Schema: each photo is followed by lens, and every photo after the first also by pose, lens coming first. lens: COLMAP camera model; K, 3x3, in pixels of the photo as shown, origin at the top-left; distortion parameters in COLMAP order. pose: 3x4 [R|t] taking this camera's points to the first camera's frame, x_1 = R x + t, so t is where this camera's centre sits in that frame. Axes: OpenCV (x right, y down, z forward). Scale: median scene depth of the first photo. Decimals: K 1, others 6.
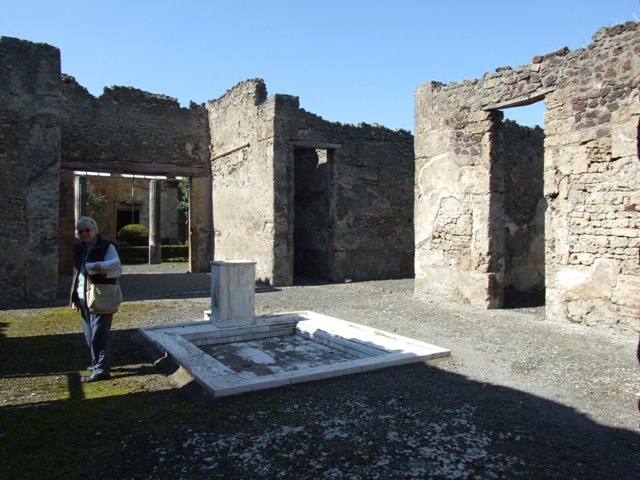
lens RADIAL K [[518.8, 0, 320.7], [0, 518.8, 238.5], [0, 0, 1]] dist [-0.052962, 0.054811]
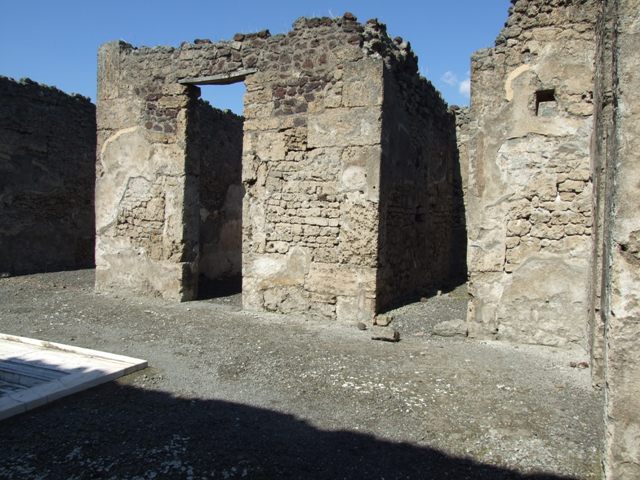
lens RADIAL K [[518.8, 0, 324.6], [0, 518.8, 234.0], [0, 0, 1]] dist [-0.052962, 0.054811]
pose [[0.819907, 0.001678, 0.572494, 0.007951], [-0.014744, 0.999726, 0.018185, -0.005001], [-0.572307, -0.023351, 0.819707, 0.122849]]
